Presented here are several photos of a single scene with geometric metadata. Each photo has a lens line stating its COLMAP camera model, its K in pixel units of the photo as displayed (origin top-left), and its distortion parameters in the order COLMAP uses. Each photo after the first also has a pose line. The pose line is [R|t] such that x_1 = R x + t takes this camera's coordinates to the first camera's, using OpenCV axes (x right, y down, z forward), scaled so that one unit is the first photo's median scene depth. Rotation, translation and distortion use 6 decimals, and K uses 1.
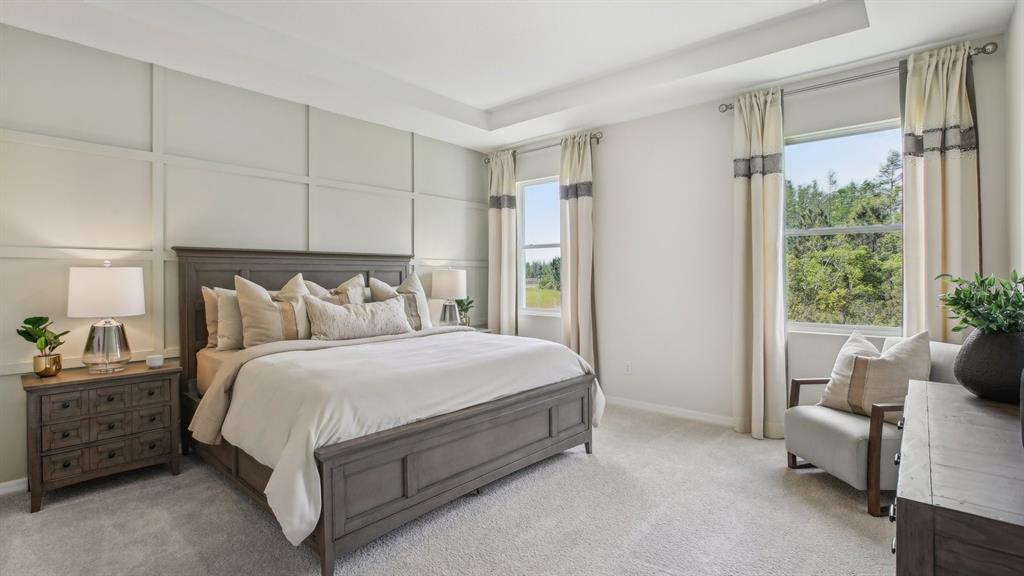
lens RADIAL K [[468.1, 0, 503.8], [0, 468.1, 279.6], [0, 0, 1]] dist [-0.036712, 0.010654]
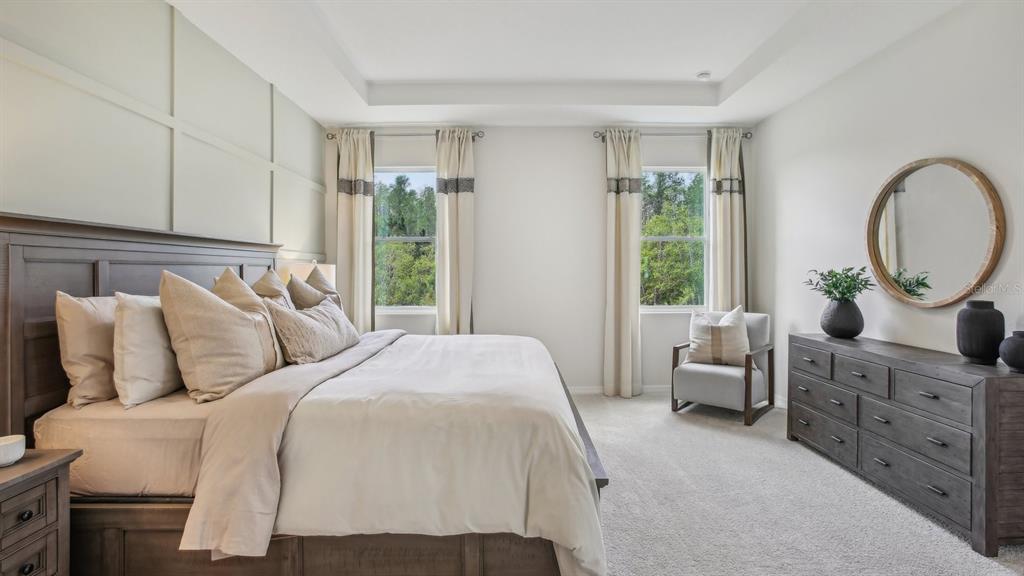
lens RADIAL K [[468.1, 0, 505.6], [0, 468.1, 271.4], [0, 0, 1]] dist [-0.036712, 0.010654]
pose [[0.748804, -0.000559, 0.662792, -0.551274], [0.006141, 0.999963, -0.006094, -0.001050], [-0.662763, 0.008634, 0.748779, 0.243012]]
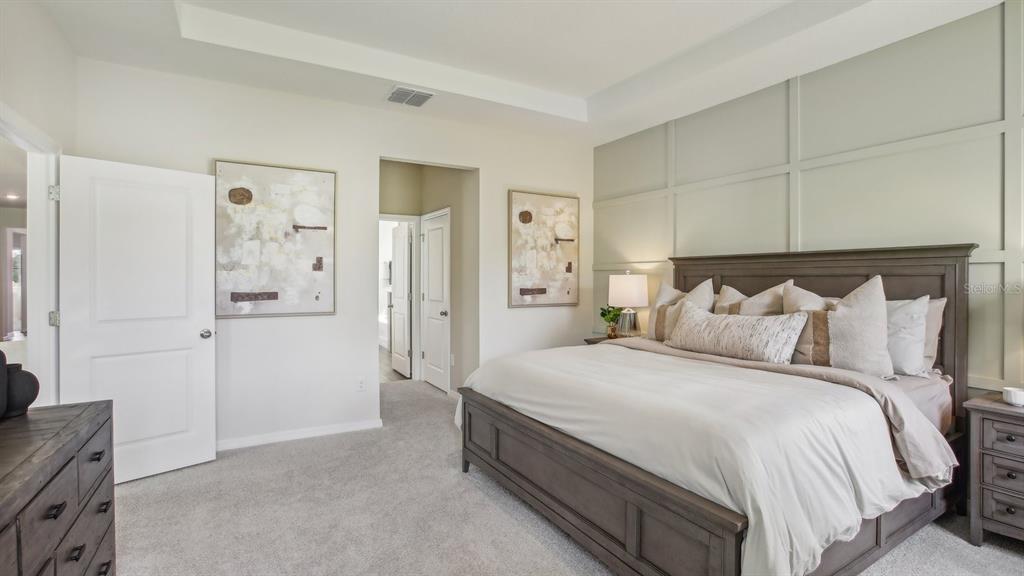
lens RADIAL K [[468.1, 0, 512.9], [0, 468.1, 280.6], [0, 0, 1]] dist [-0.036712, 0.010654]
pose [[-0.287411, 0.007439, -0.957778, 0.588566], [-0.007961, 0.999917, 0.010155, -0.015611], [0.957774, 0.010544, -0.287328, 0.844501]]
